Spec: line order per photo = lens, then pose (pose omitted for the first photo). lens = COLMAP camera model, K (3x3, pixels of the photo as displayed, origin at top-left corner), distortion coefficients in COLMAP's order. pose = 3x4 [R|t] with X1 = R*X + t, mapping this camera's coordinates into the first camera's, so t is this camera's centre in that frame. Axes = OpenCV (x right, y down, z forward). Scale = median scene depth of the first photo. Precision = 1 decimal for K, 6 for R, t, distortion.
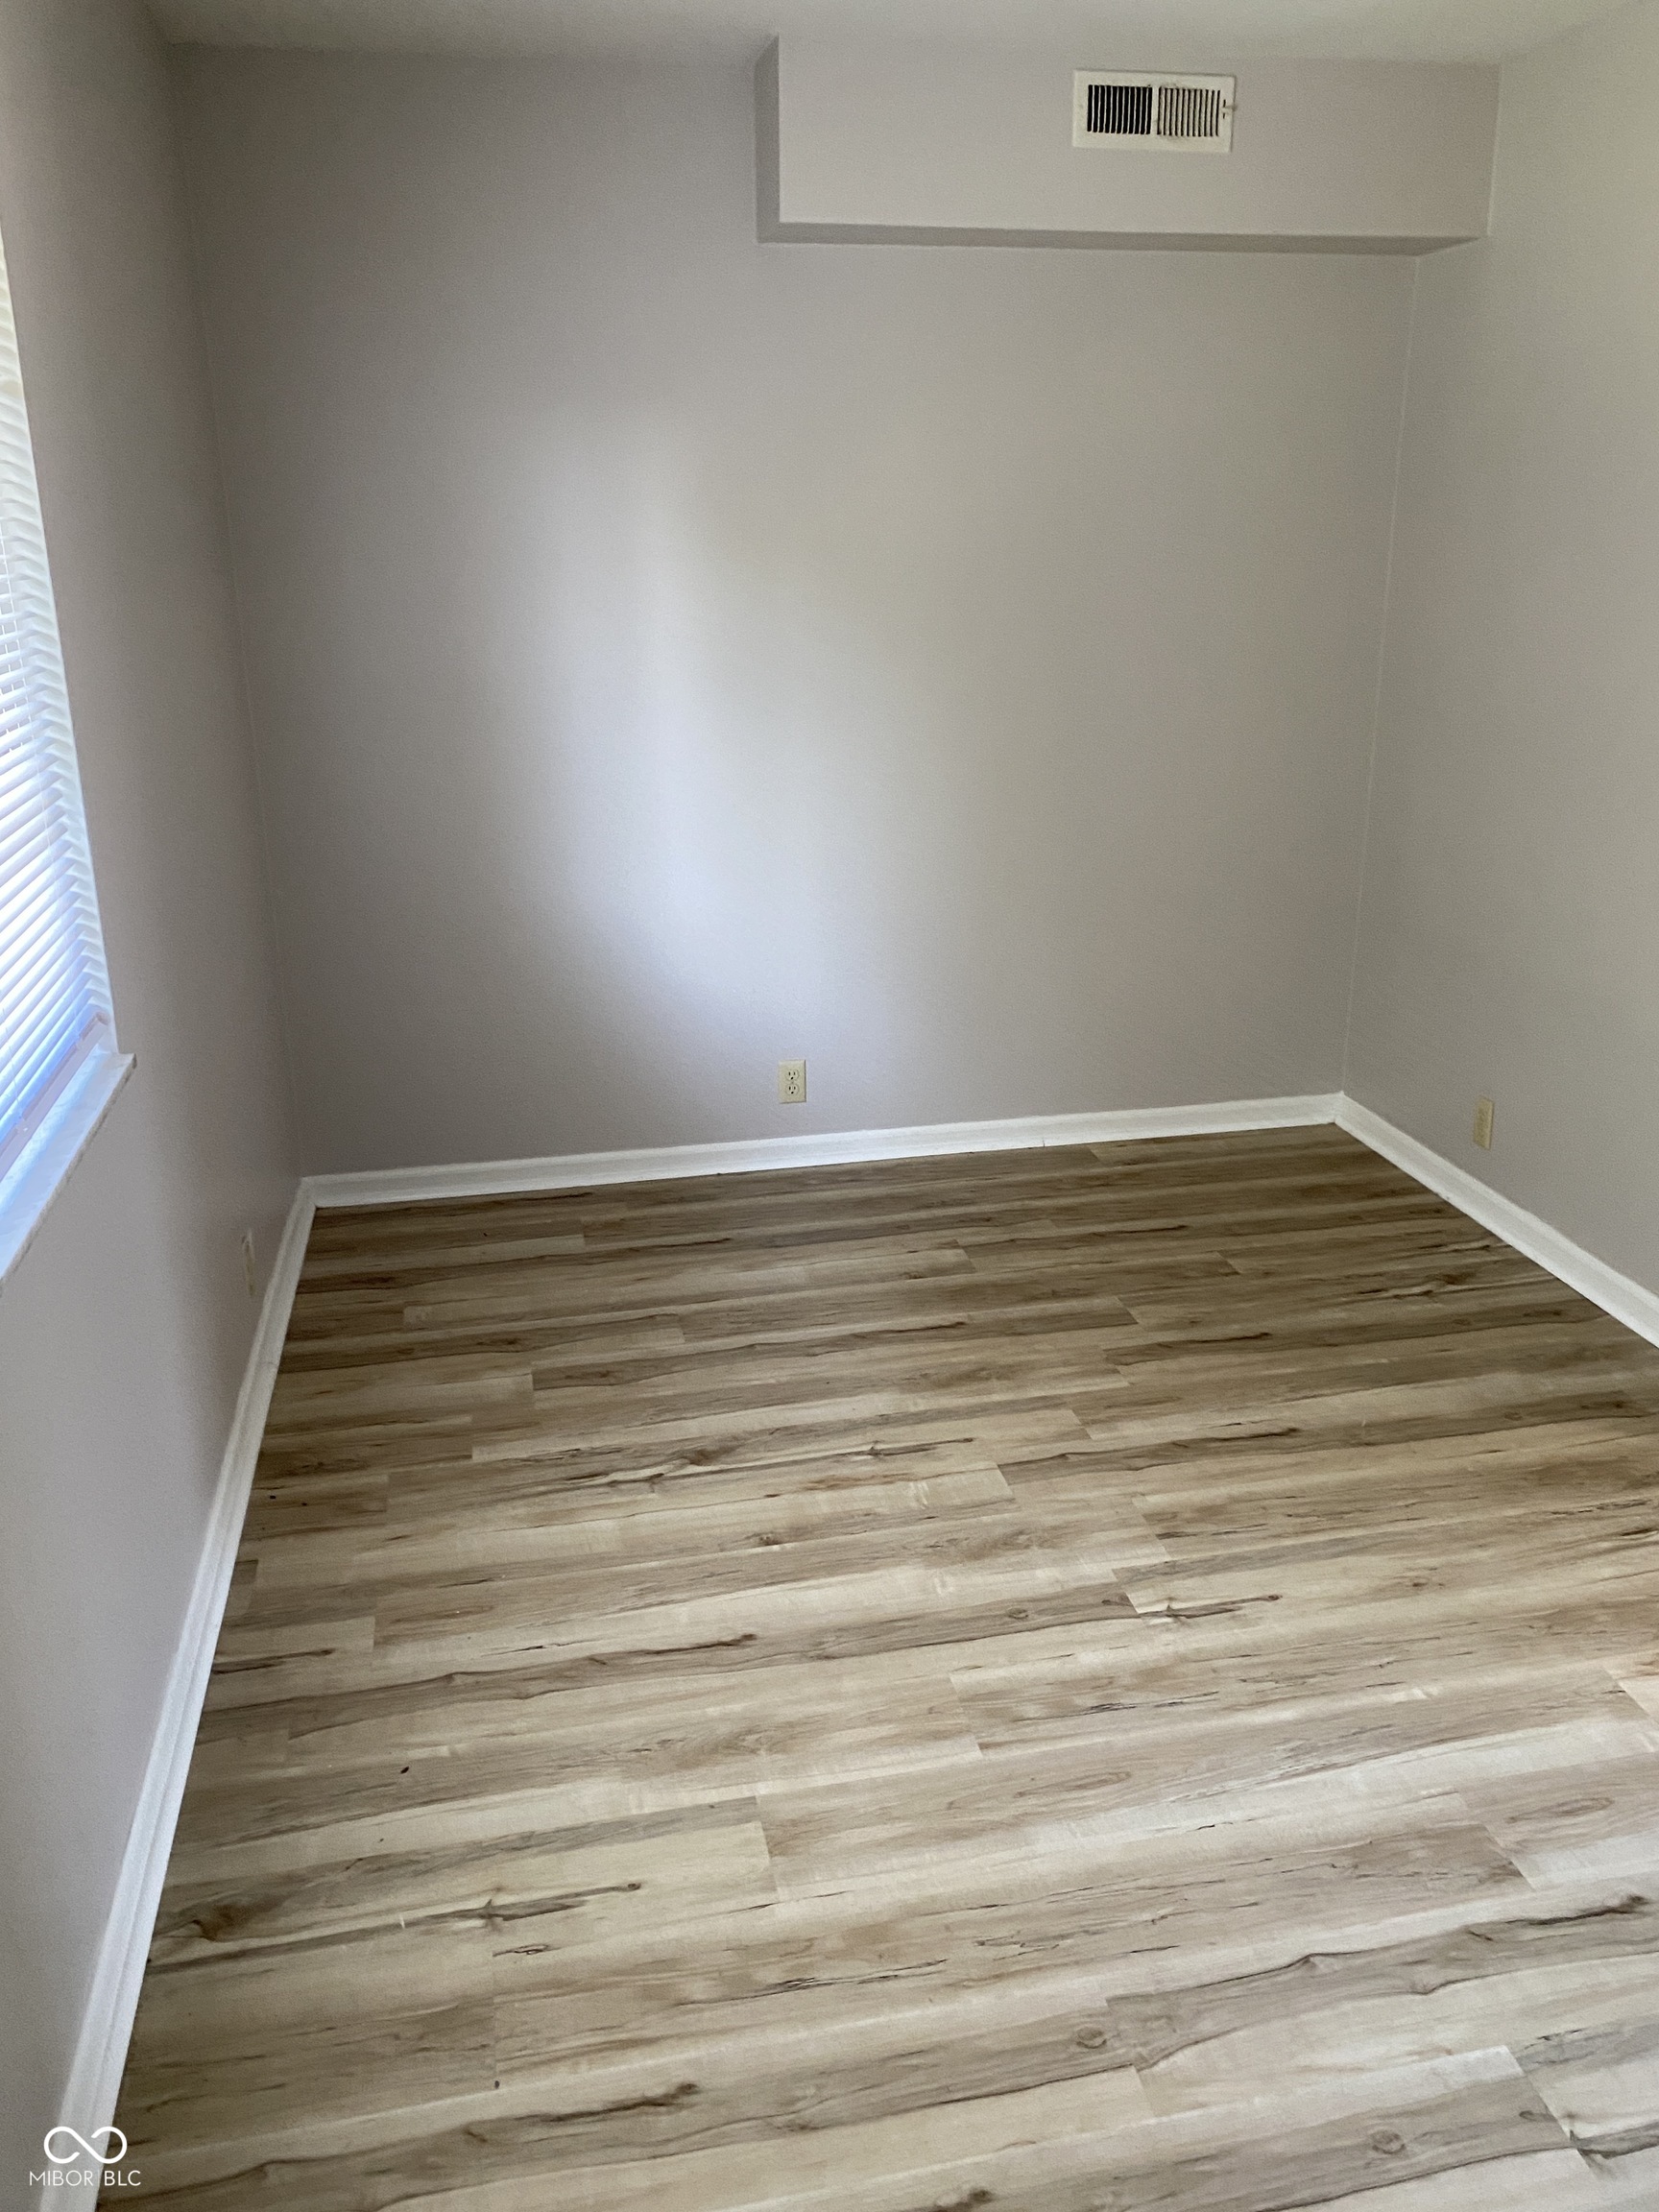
lens RADIAL K [[1664.0, 0, 829.5], [0, 1664.0, 1106.0], [0, 0, 1]] dist [-0.001874, 0.006747]
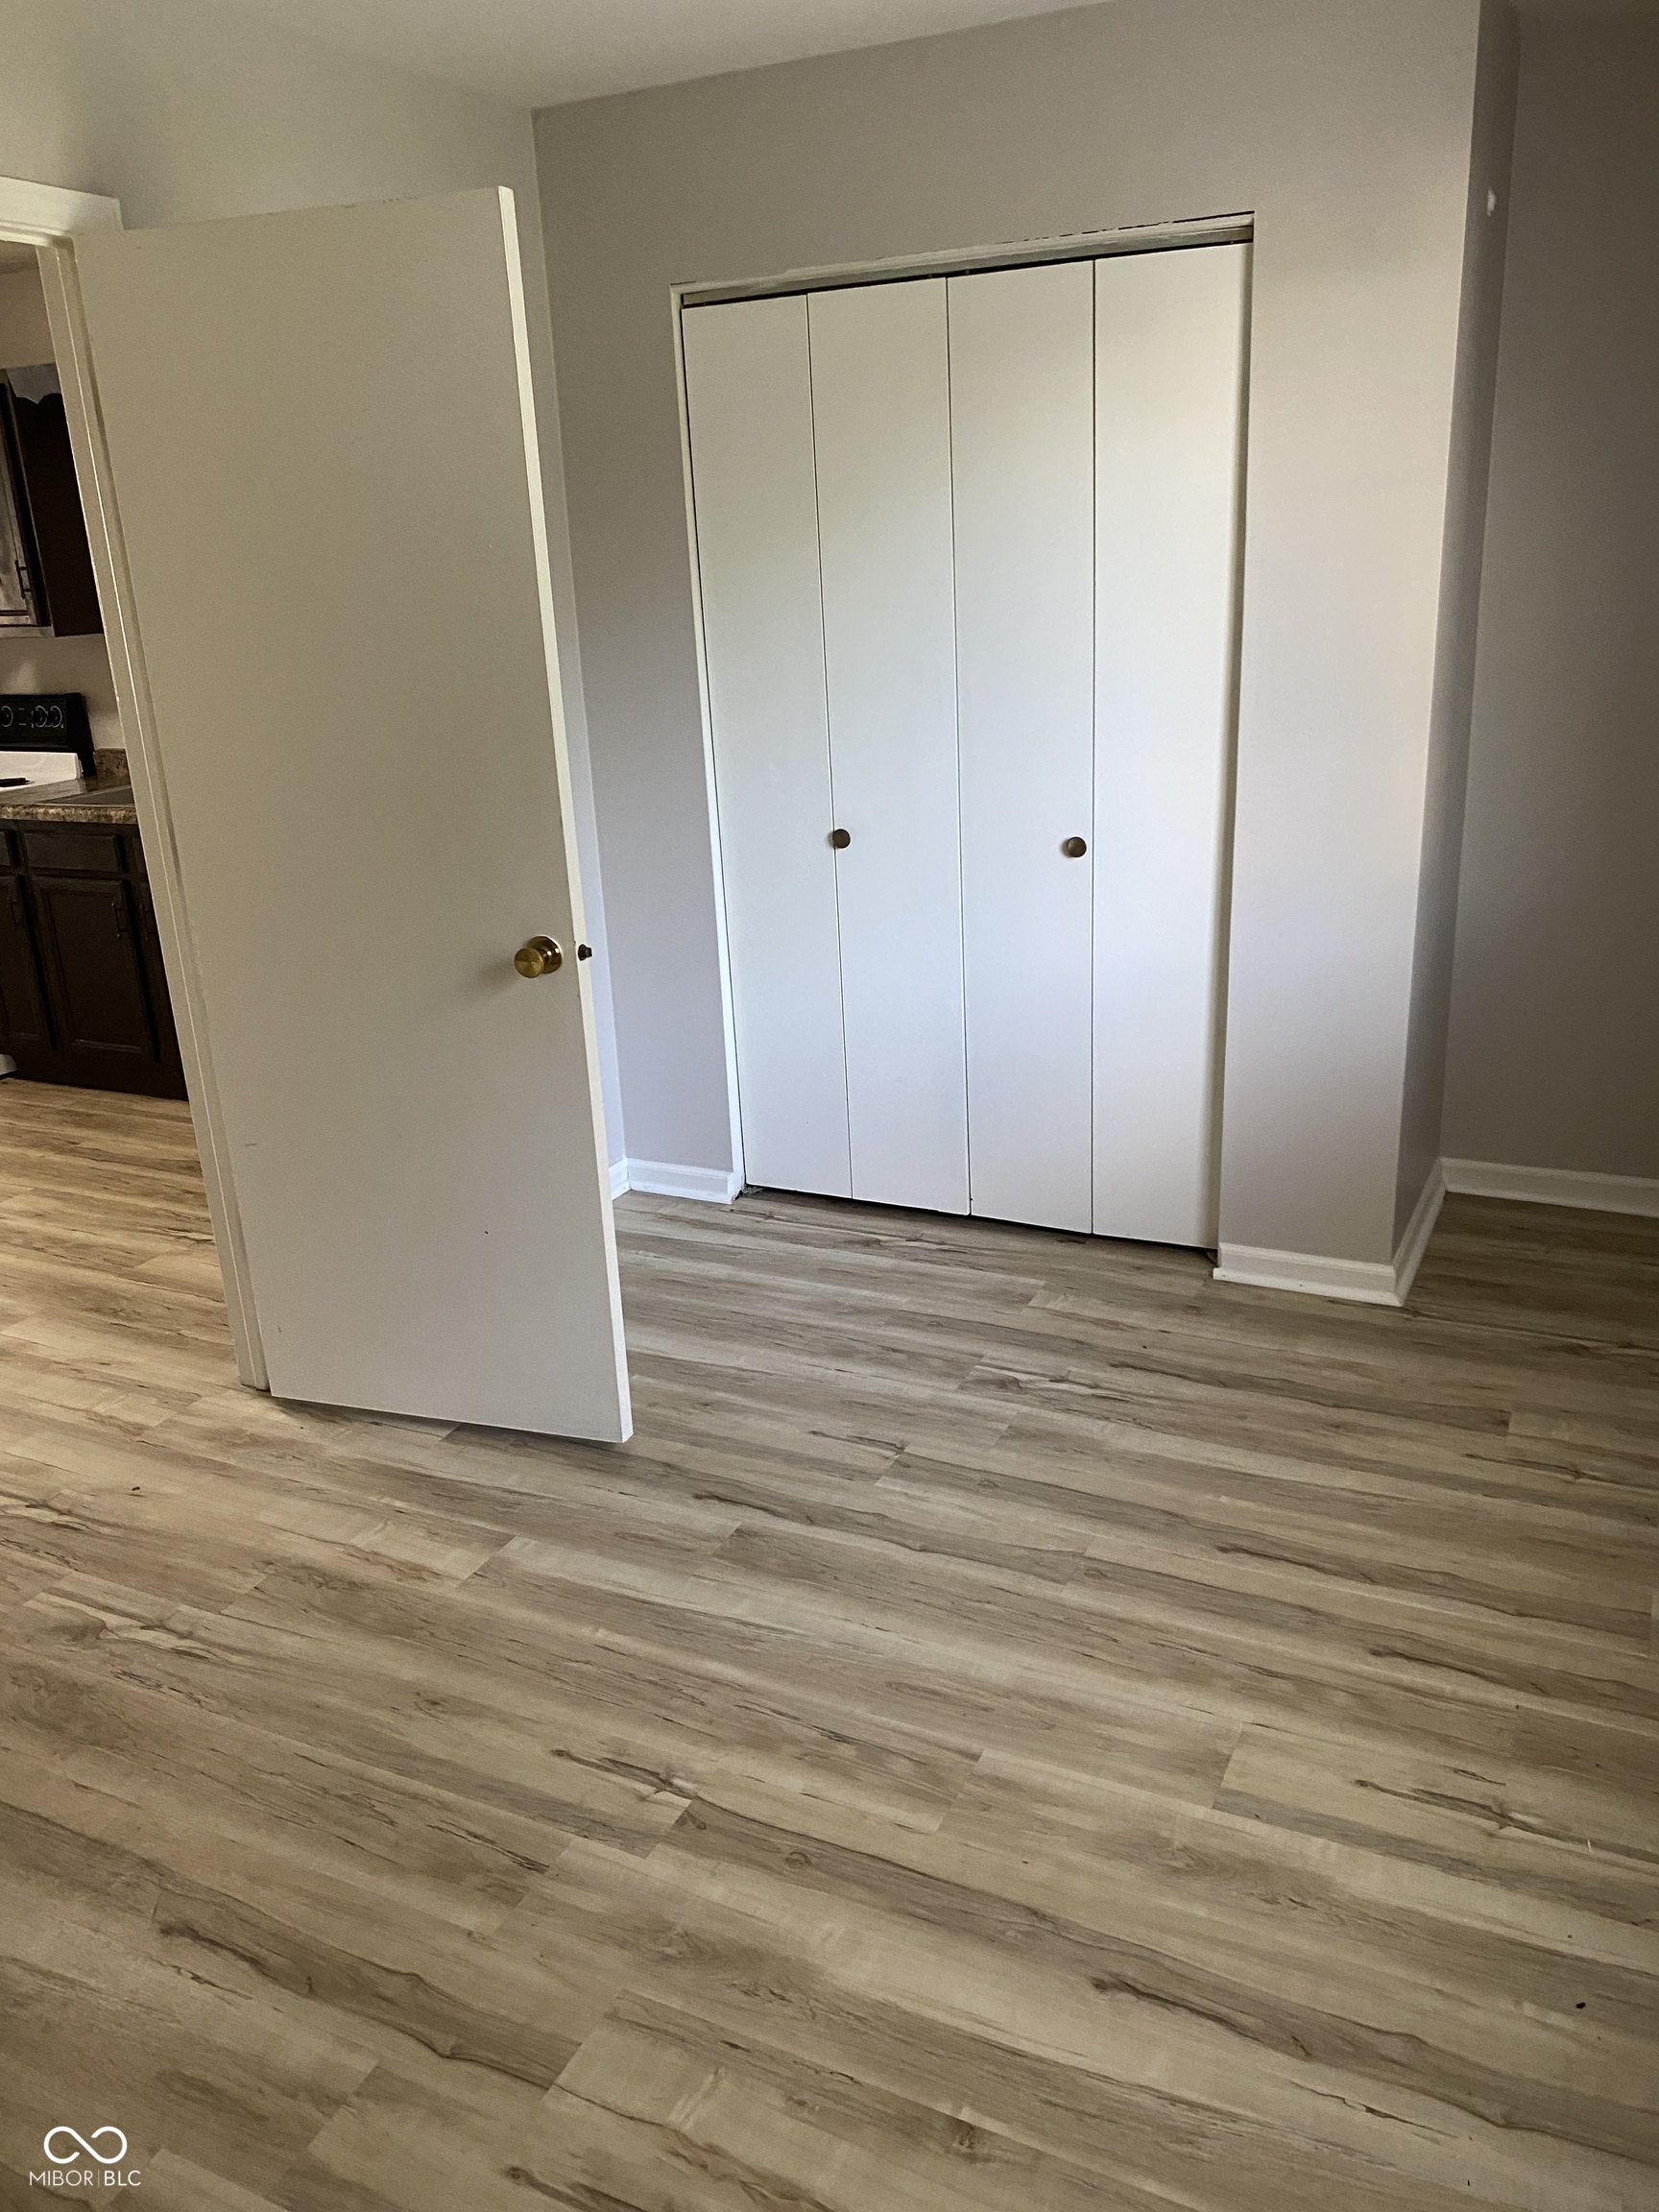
lens RADIAL K [[1664.0, 0, 829.5], [0, 1664.0, 1106.0], [0, 0, 1]] dist [-0.001874, 0.006747]
pose [[-0.782692, -0.161571, 0.601073, -0.381477], [0.251737, 0.801029, 0.543122, -0.502063], [-0.569229, 0.576409, -0.586285, 1.413146]]
